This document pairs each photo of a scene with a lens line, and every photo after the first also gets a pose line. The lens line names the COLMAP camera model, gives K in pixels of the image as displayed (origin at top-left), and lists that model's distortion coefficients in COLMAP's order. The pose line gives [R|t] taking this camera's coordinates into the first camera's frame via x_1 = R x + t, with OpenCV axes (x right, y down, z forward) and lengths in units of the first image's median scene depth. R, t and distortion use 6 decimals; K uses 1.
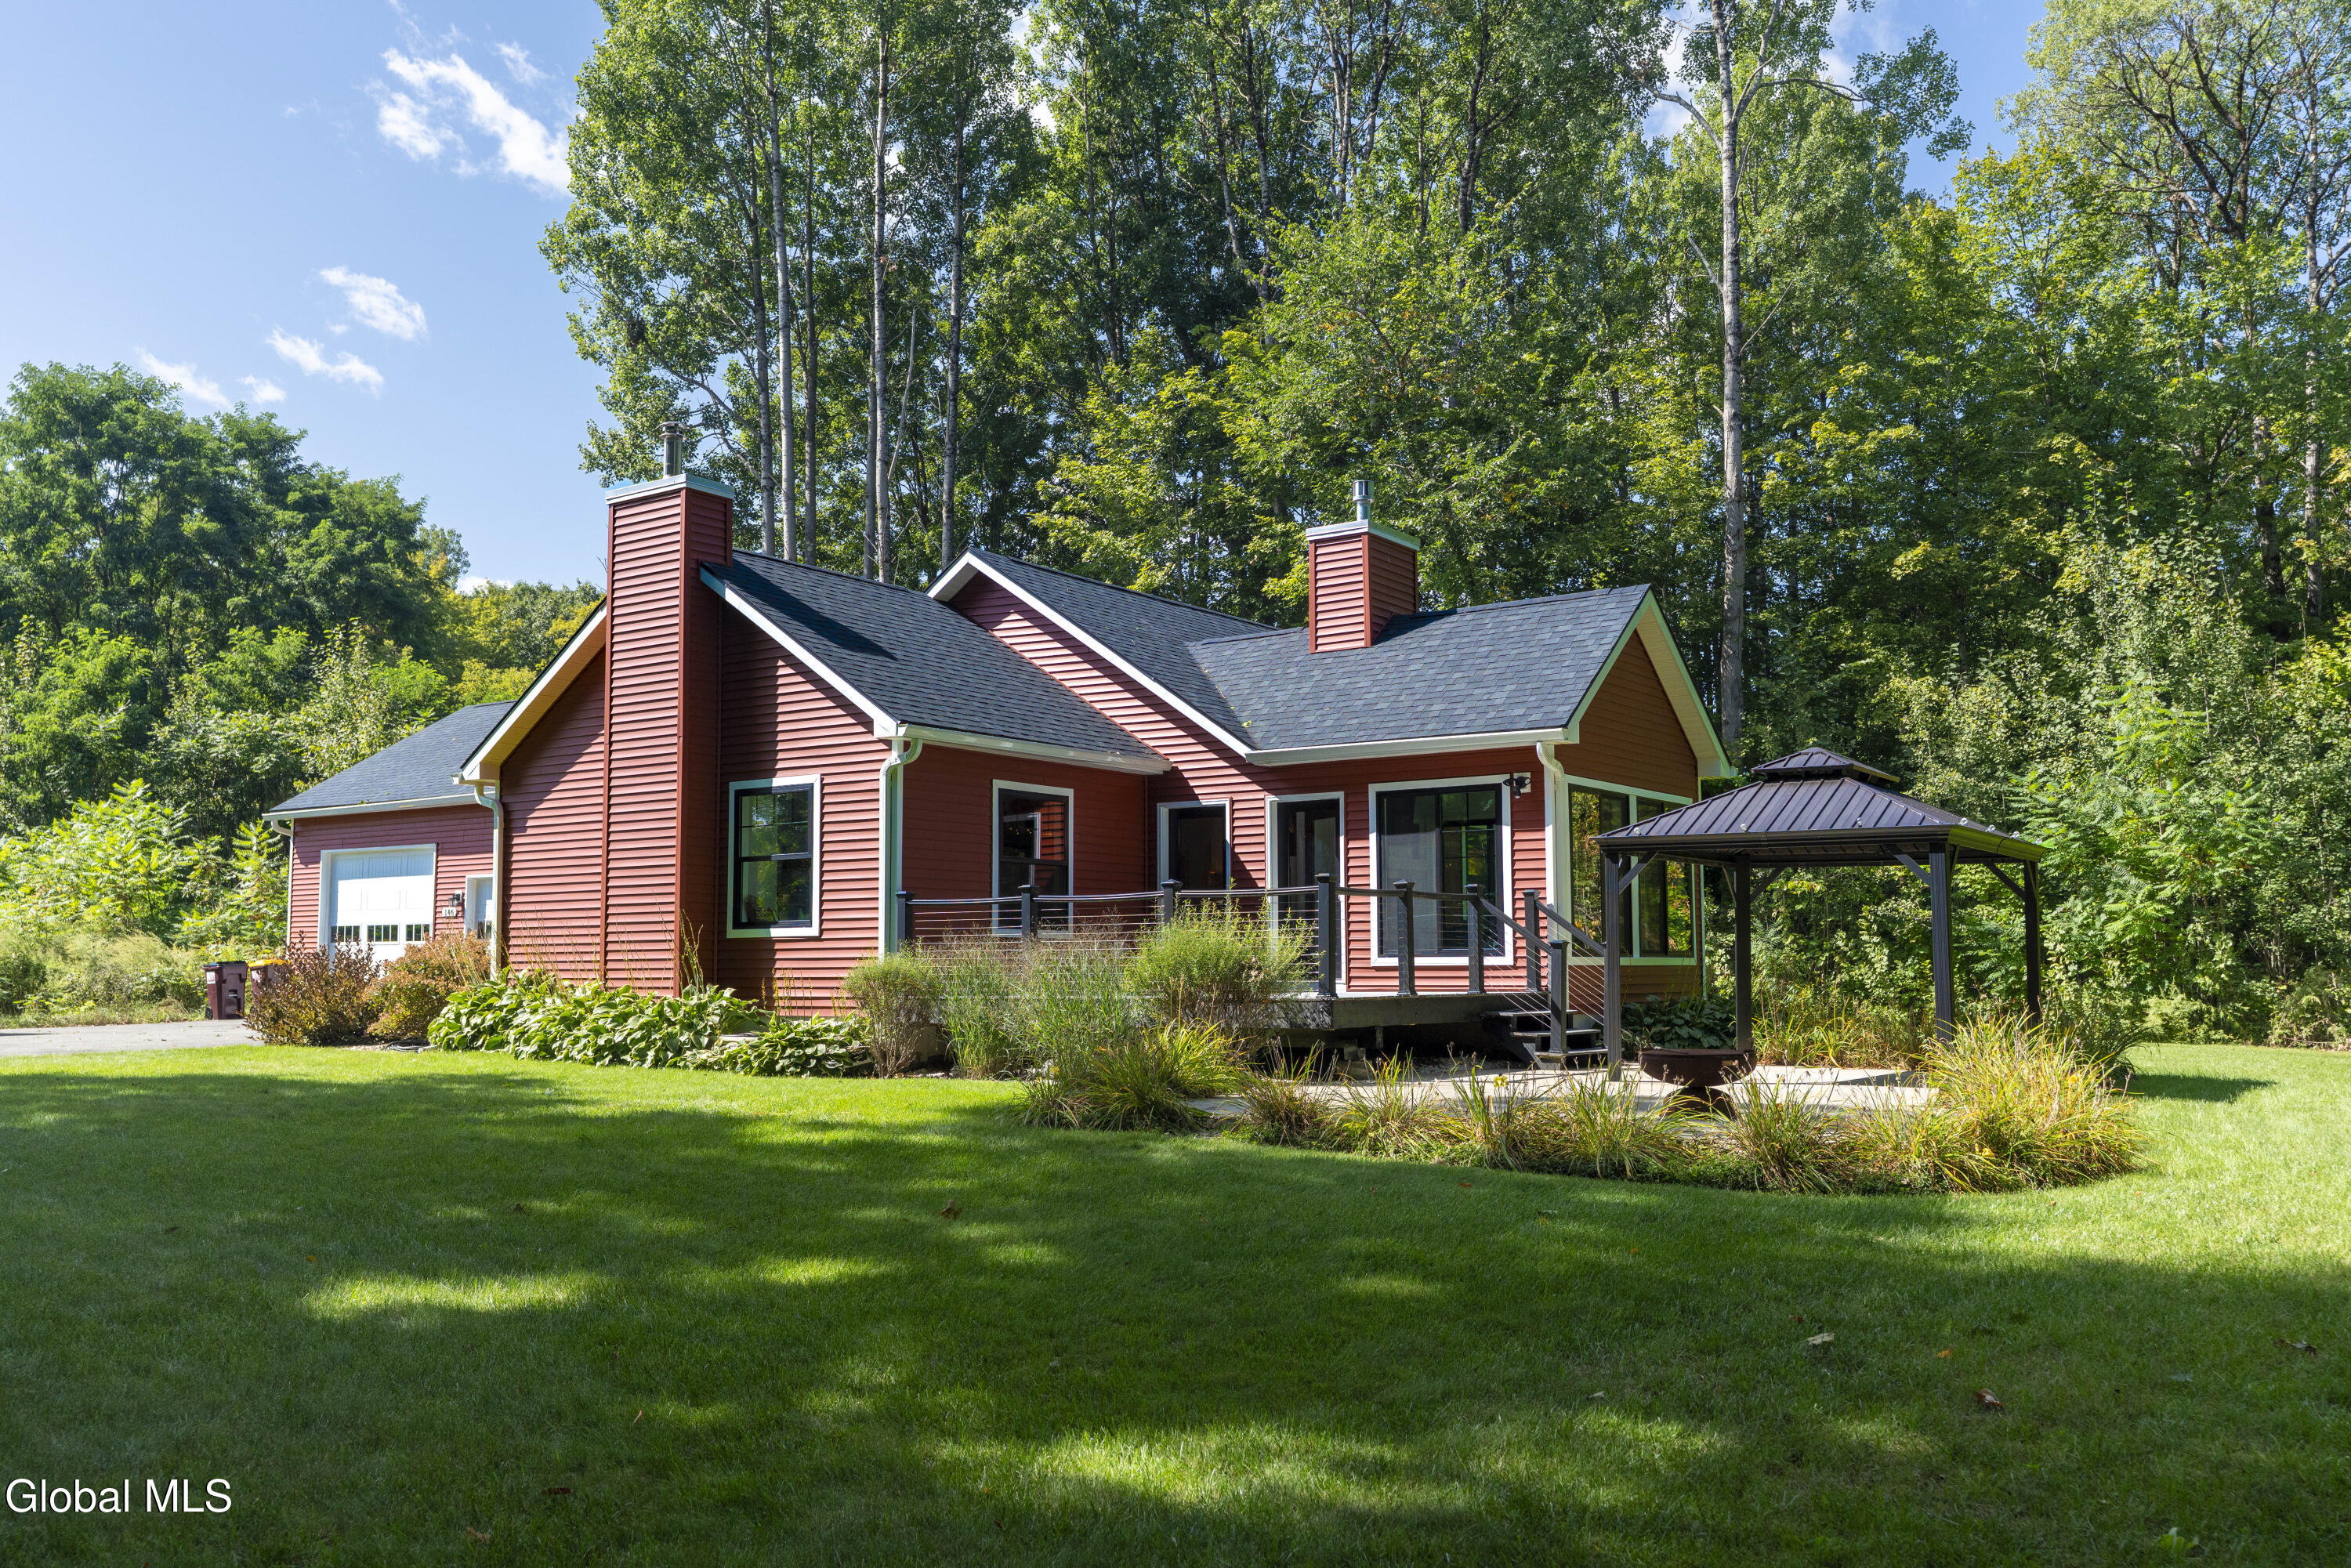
lens RADIAL K [[1985.5, 0, 1176.1], [0, 1985.5, 785.9], [0, 0, 1]] dist [0.000178, -0.000020]
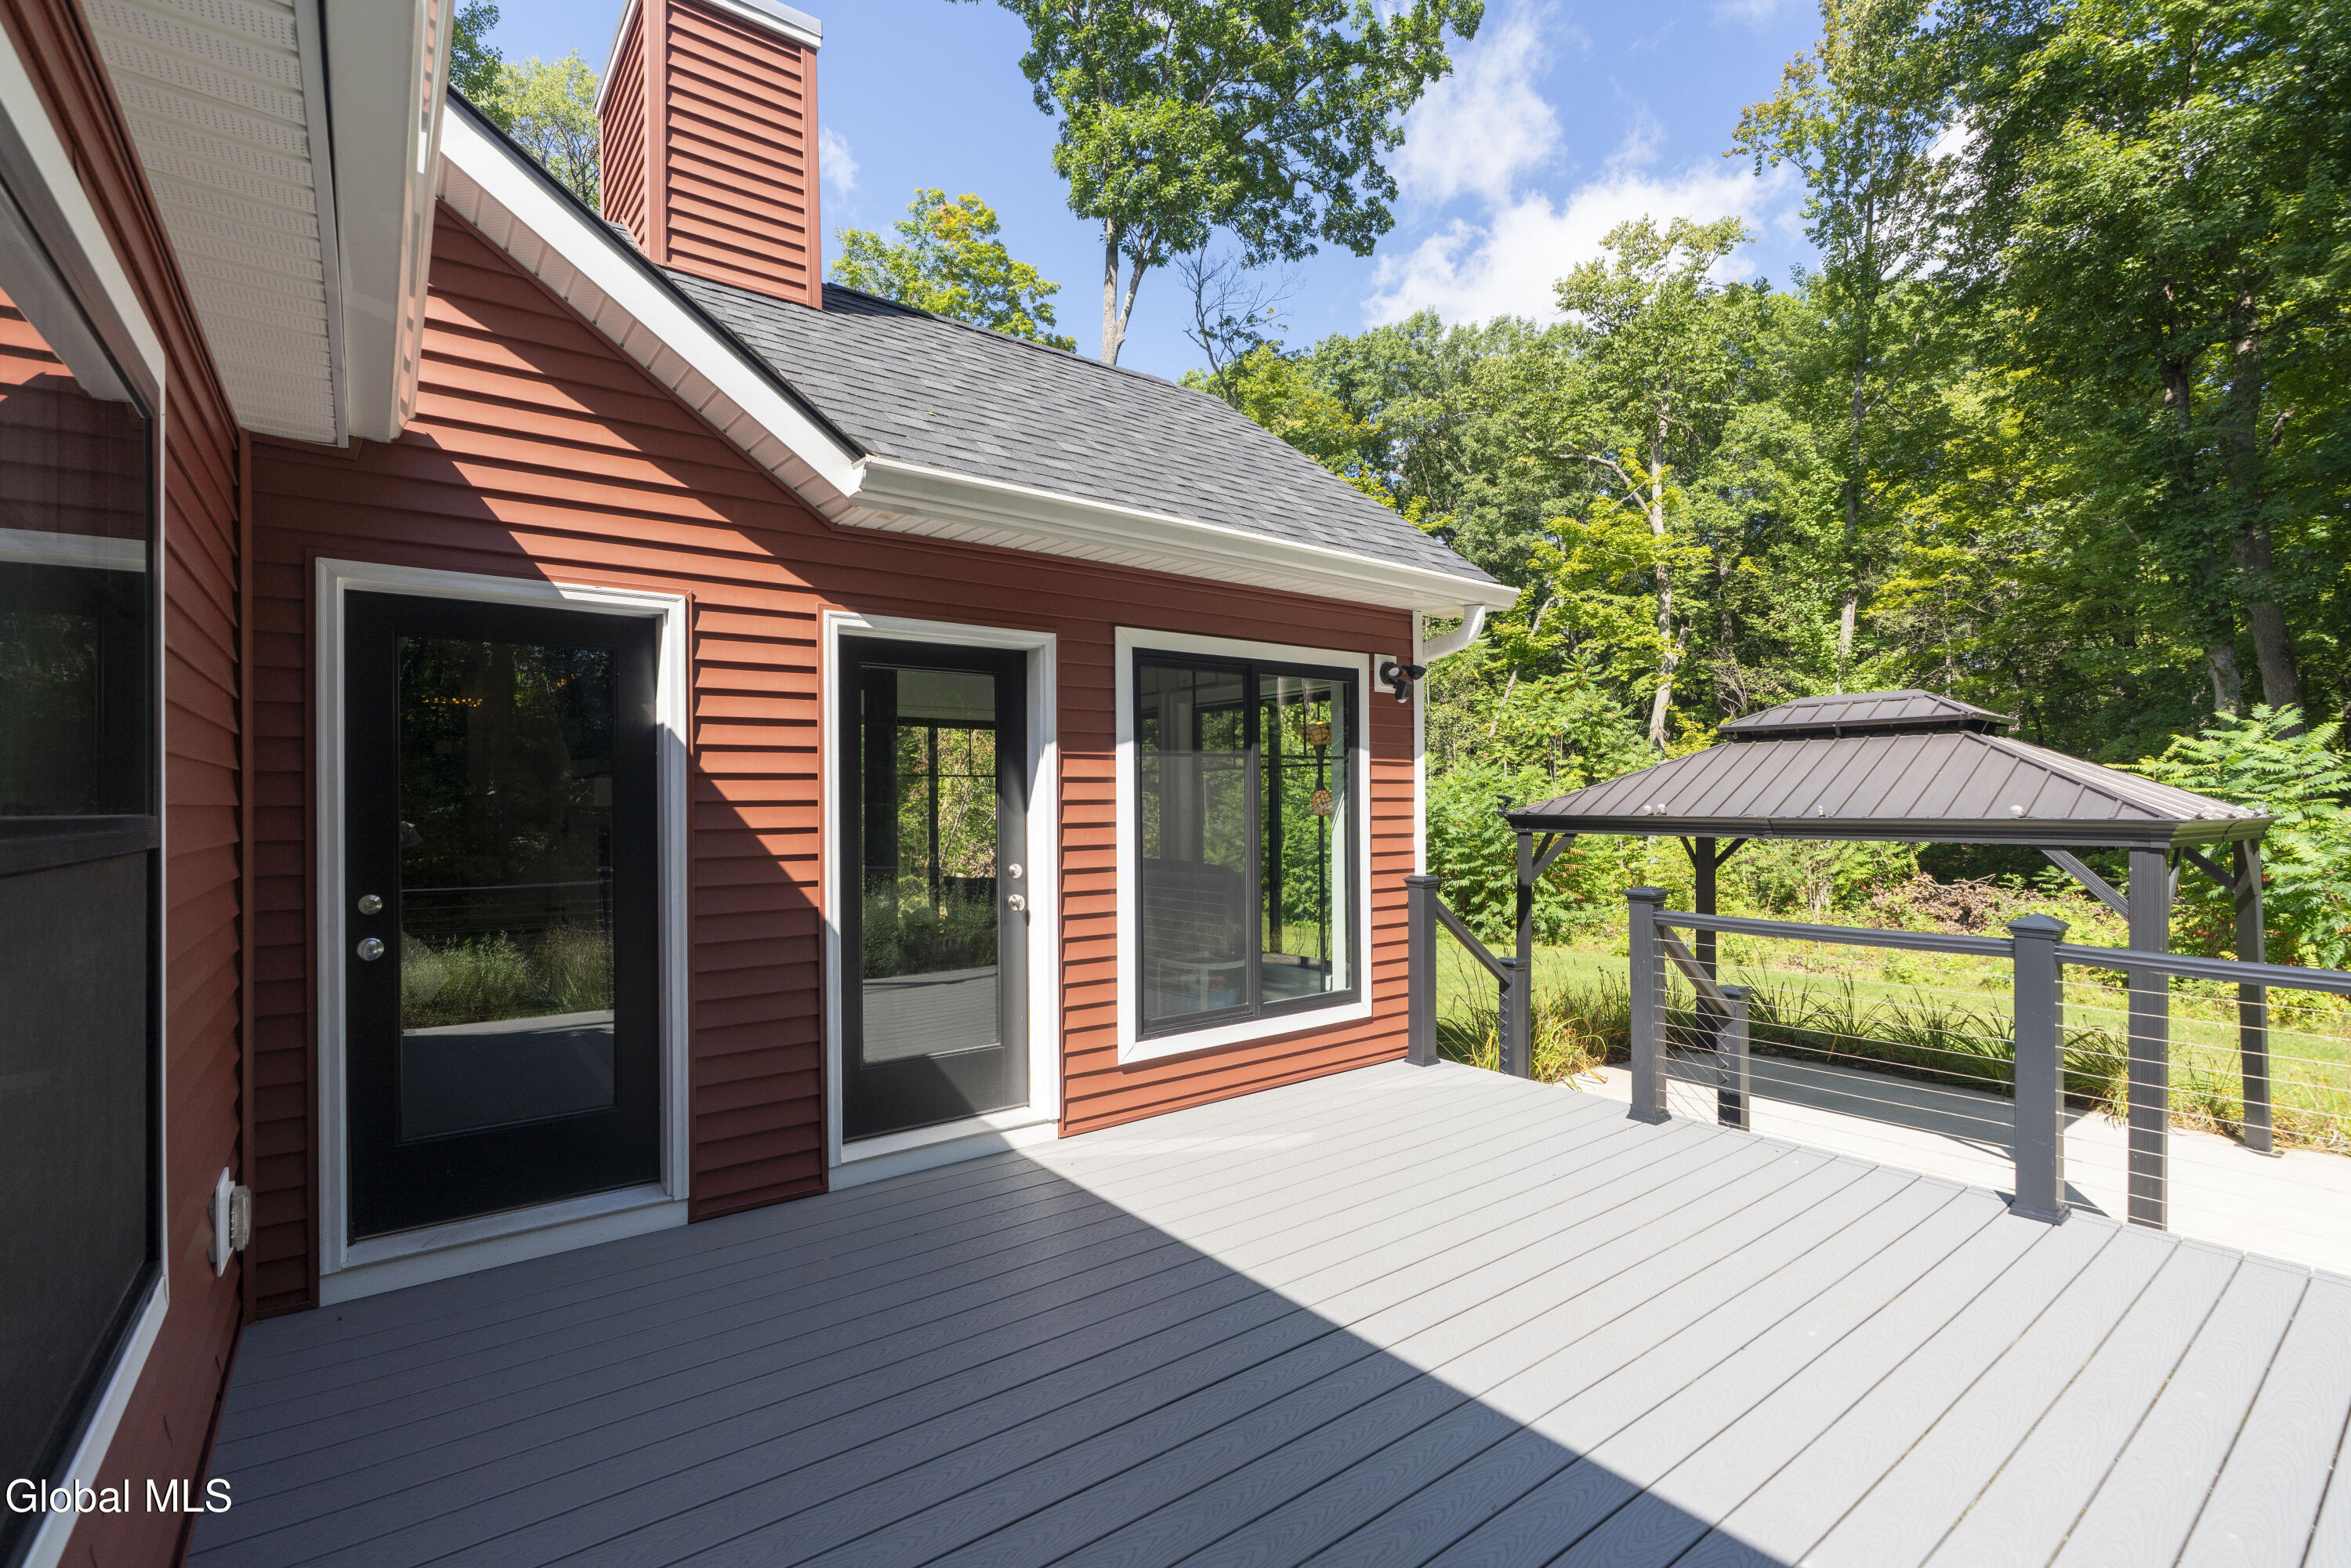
lens RADIAL K [[1049.1, 0, 1176.8], [0, 1049.1, 791.7], [0, 0, 1]] dist [-0.000881, 0.000019]
pose [[0.265743, 0.002605, 0.964040, -0.114130], [-0.079155, 0.996679, 0.019126, 0.028722], [-0.960789, -0.081392, 0.265067, 0.919673]]
